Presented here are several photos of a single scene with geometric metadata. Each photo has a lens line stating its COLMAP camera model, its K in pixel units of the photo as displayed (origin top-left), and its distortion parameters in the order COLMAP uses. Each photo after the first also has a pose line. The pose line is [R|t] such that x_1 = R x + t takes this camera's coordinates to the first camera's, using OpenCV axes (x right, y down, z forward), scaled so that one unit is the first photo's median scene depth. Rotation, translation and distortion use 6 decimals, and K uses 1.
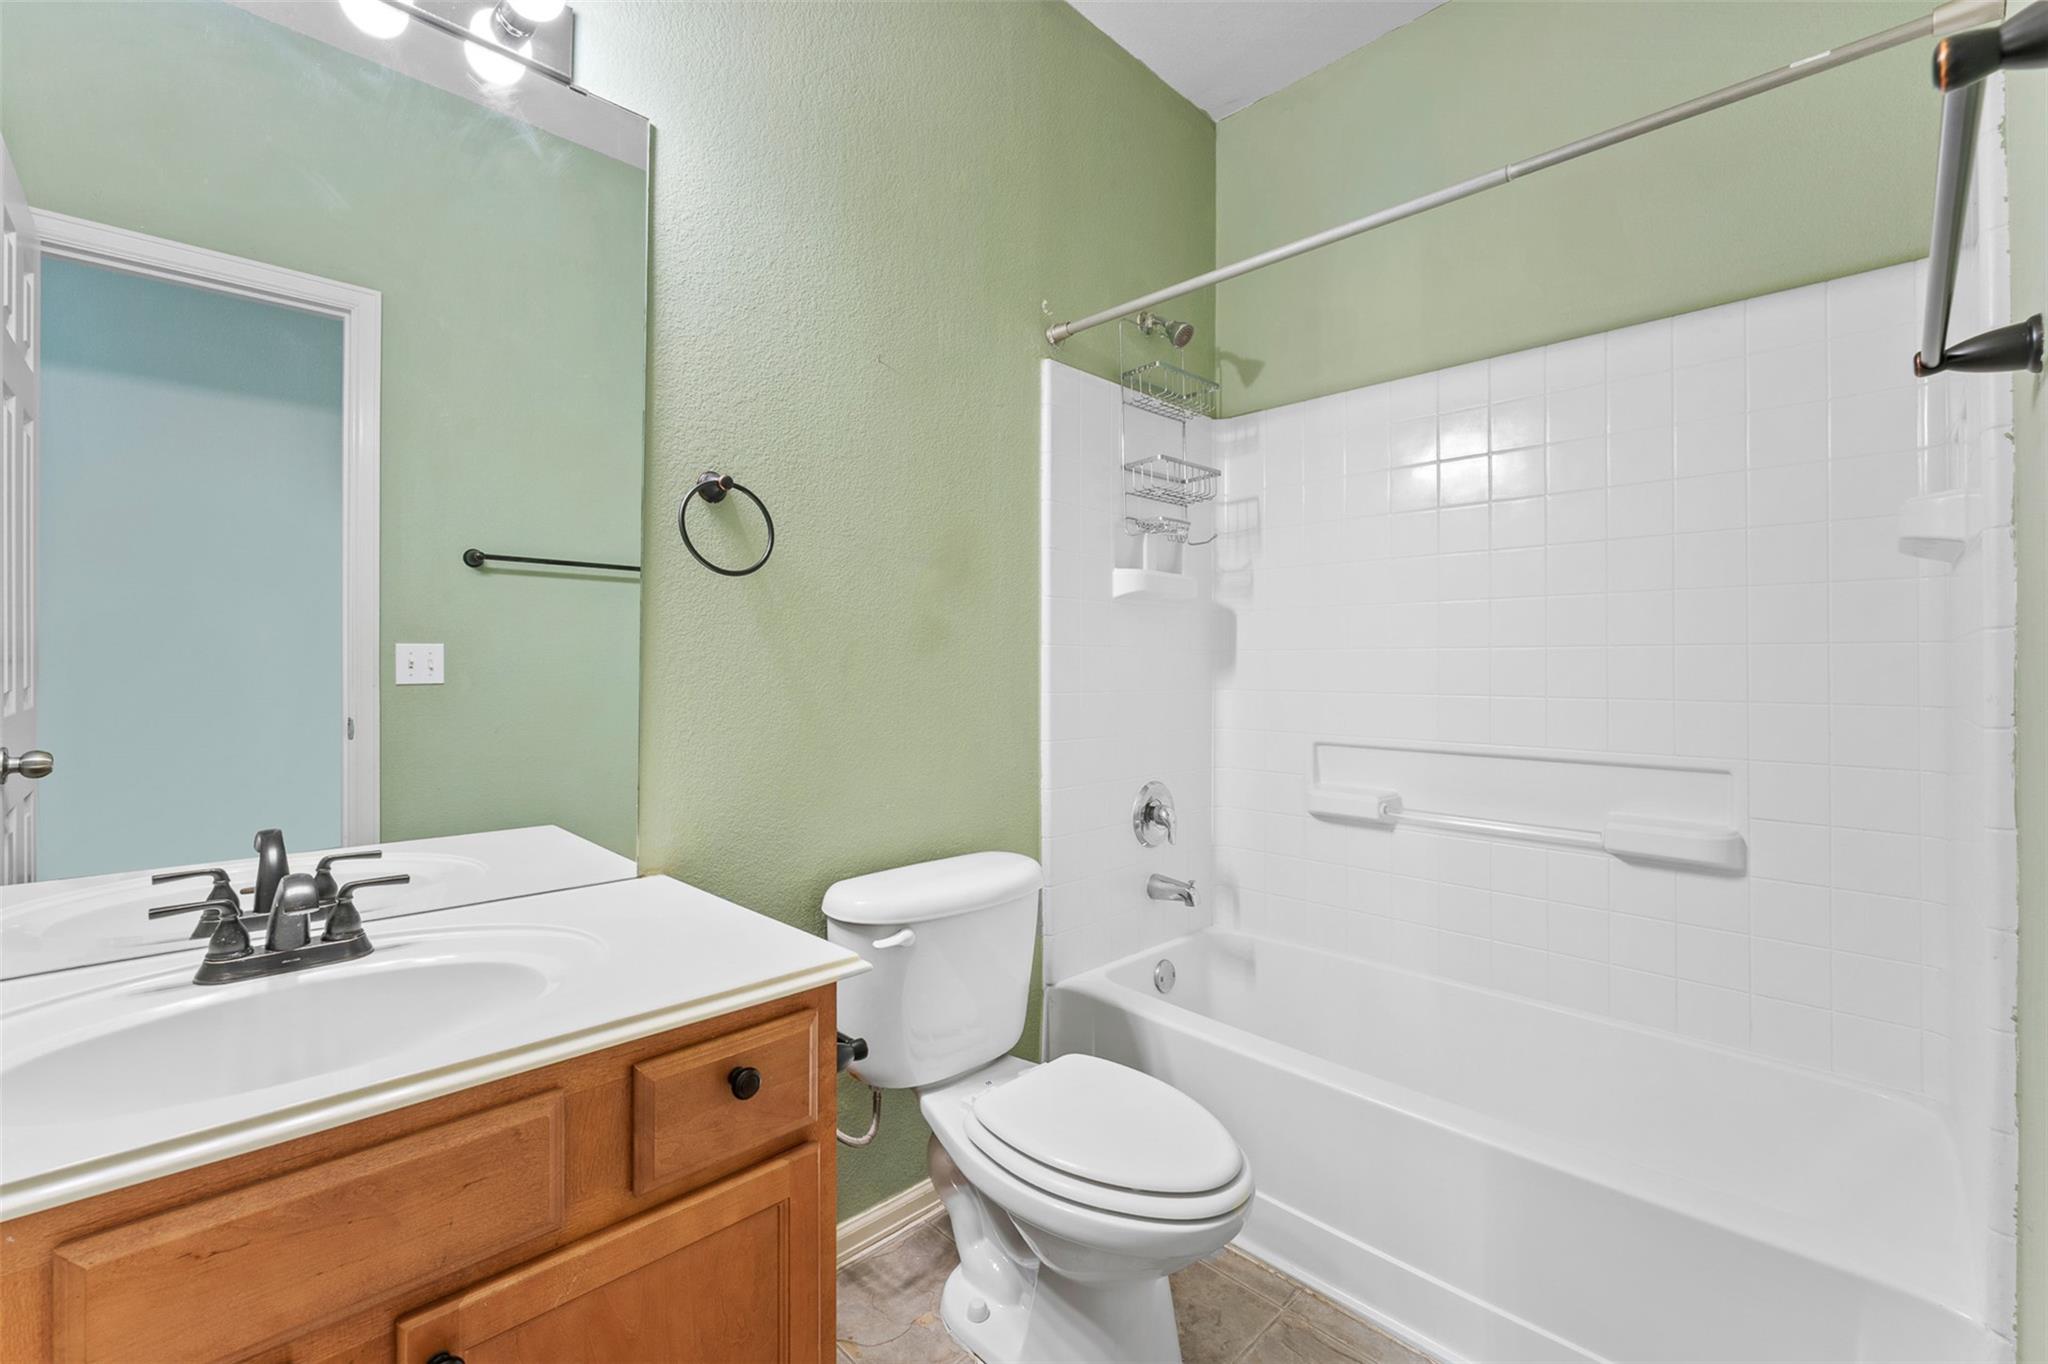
lens RADIAL K [[825.3, 0, 1019.5], [0, 825.3, 686.5], [0, 0, 1]] dist [-0.001996, -0.000144]
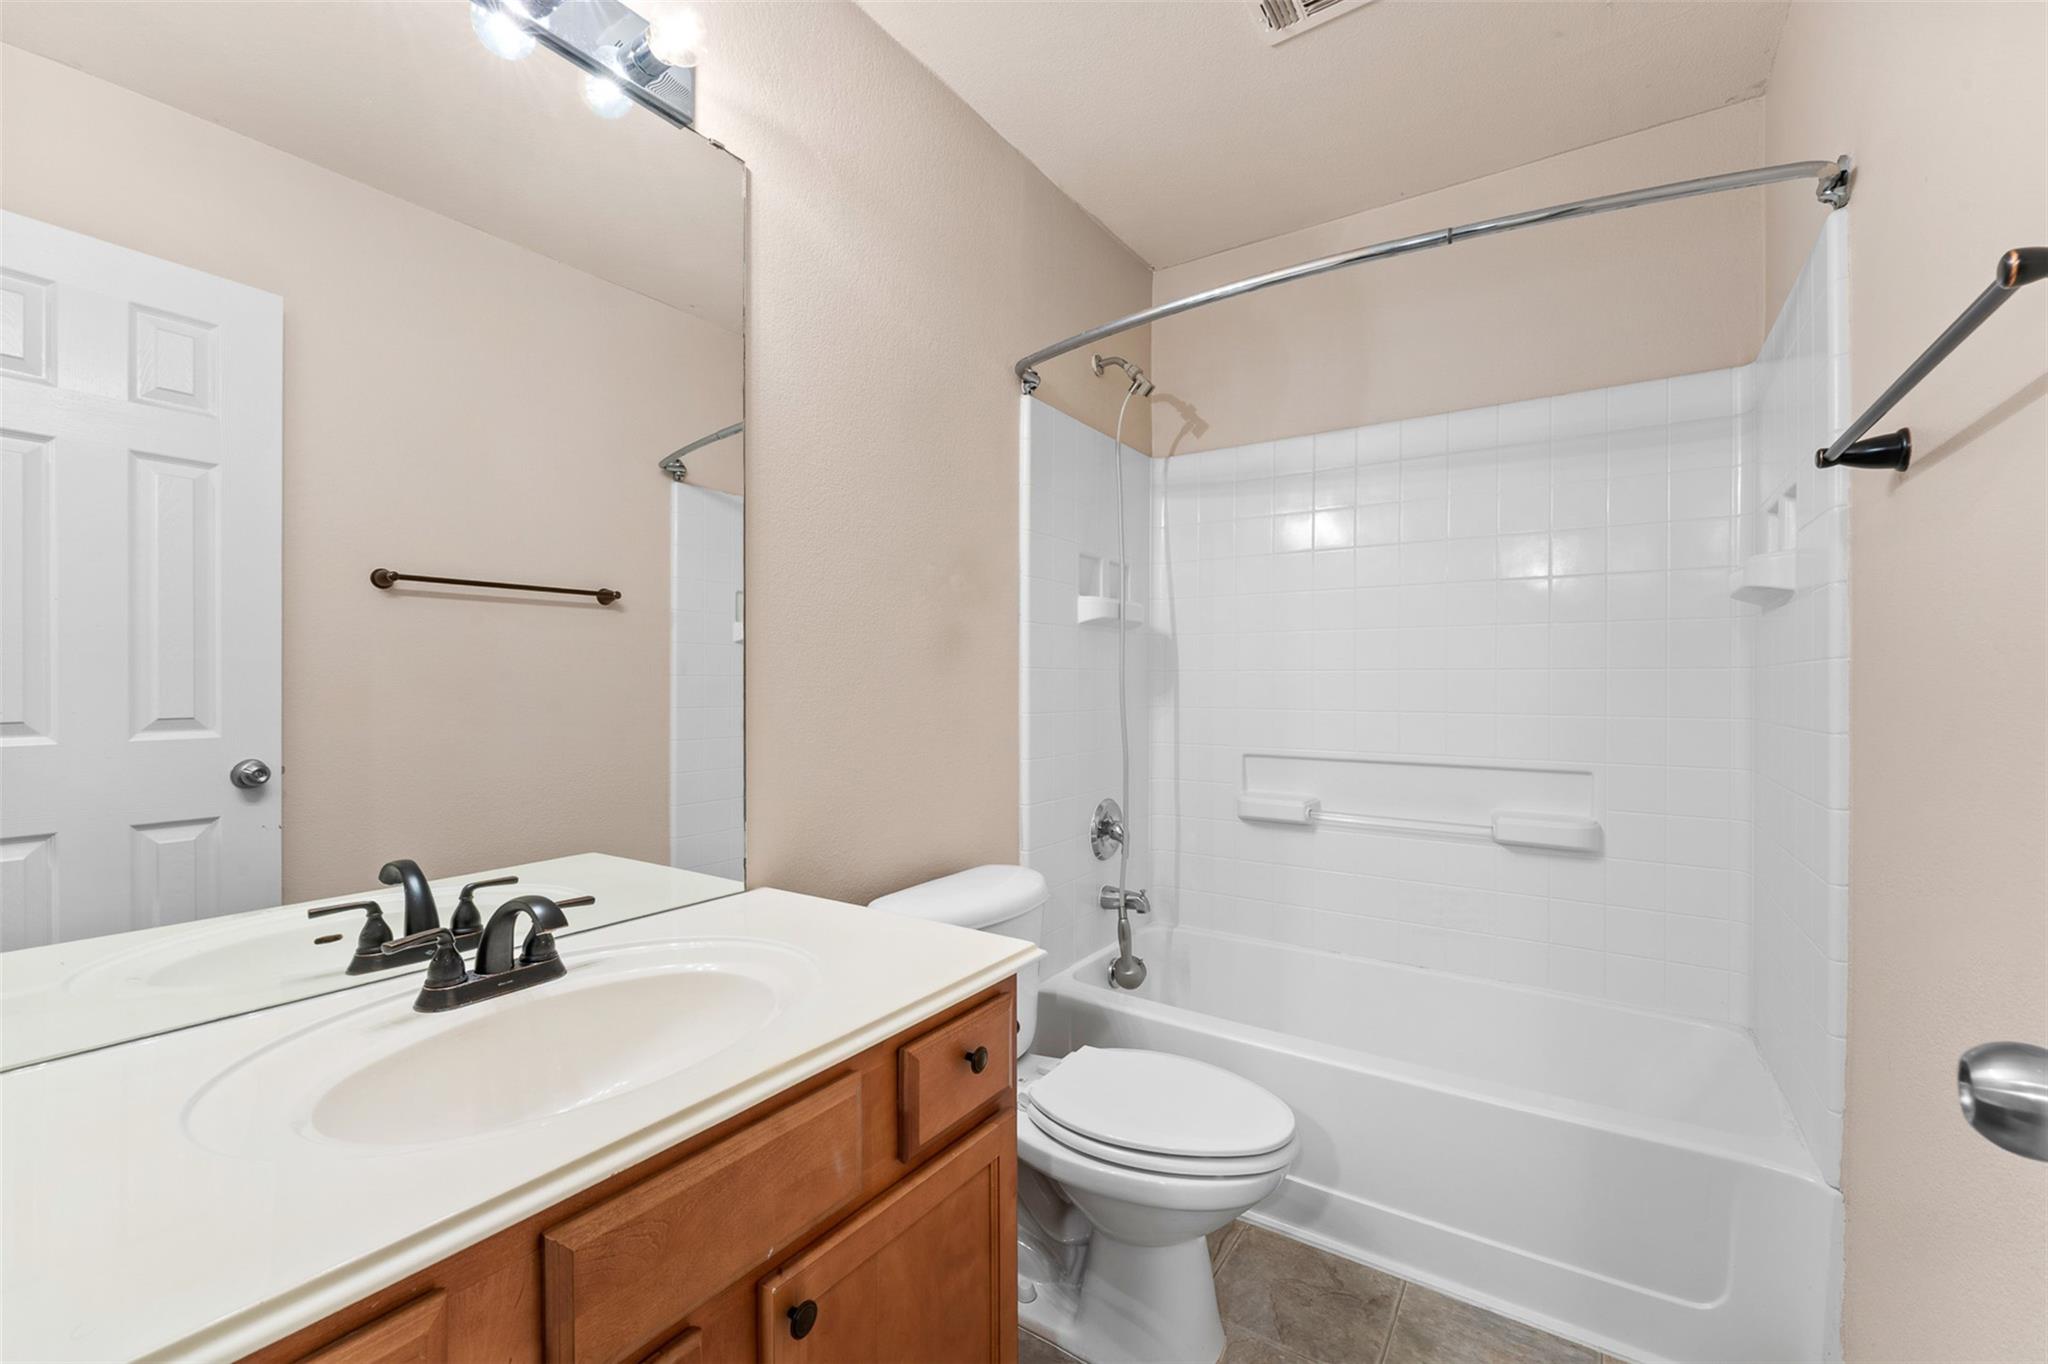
lens RADIAL K [[811.8, 0, 1032.9], [0, 811.8, 685.9], [0, 0, 1]] dist [0.004323, -0.000396]
pose [[0.987534, -0.010702, 0.157042, -0.164502], [0.014690, 0.999598, -0.024255, -0.001399], [-0.156719, 0.026260, 0.987294, -0.049088]]
